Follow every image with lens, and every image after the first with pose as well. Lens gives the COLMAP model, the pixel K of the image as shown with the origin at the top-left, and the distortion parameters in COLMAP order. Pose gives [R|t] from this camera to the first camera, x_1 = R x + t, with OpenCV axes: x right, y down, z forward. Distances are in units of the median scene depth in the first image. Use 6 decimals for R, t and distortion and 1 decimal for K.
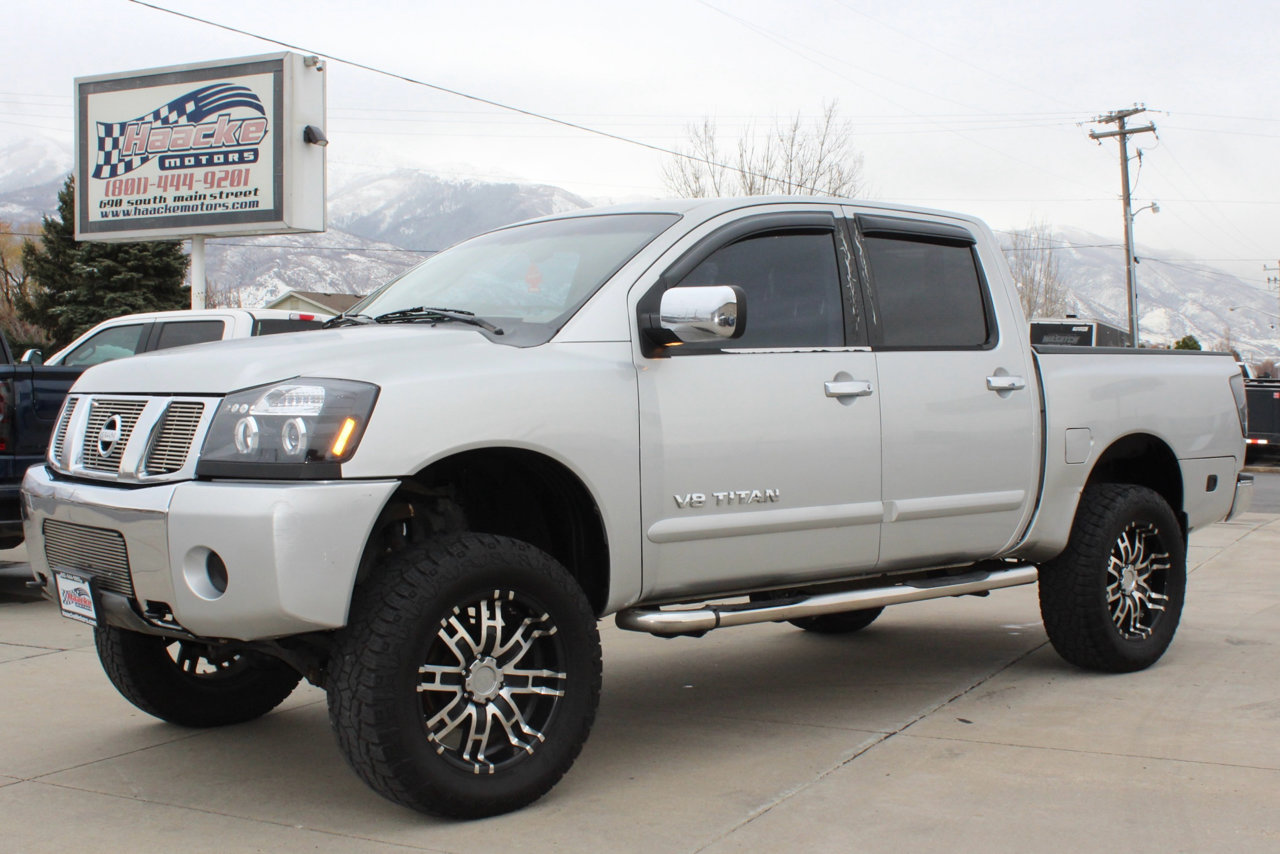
lens RADIAL K [[1569.8, 0, 662.0], [0, 1569.8, 449.0], [0, 0, 1]] dist [-0.098752, 0.023594]
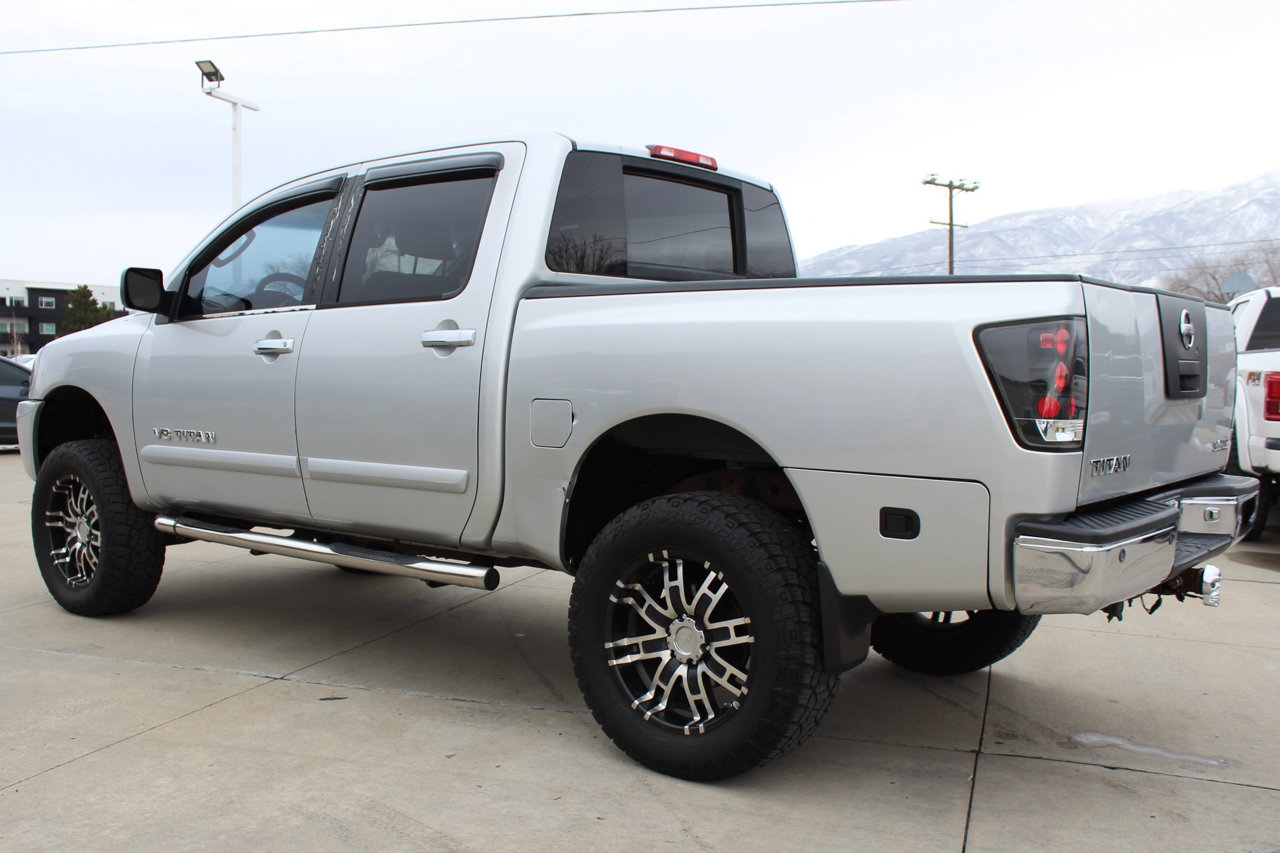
lens RADIAL K [[1265.4, 0, 633.2], [0, 1265.4, 510.5], [0, 0, 1]] dist [-0.169285, 0.167620]
pose [[0.176742, 0.118197, -0.977134, 0.979732], [-0.050706, 0.992538, 0.110889, -0.033259], [0.982950, 0.029947, 0.181416, 1.067808]]
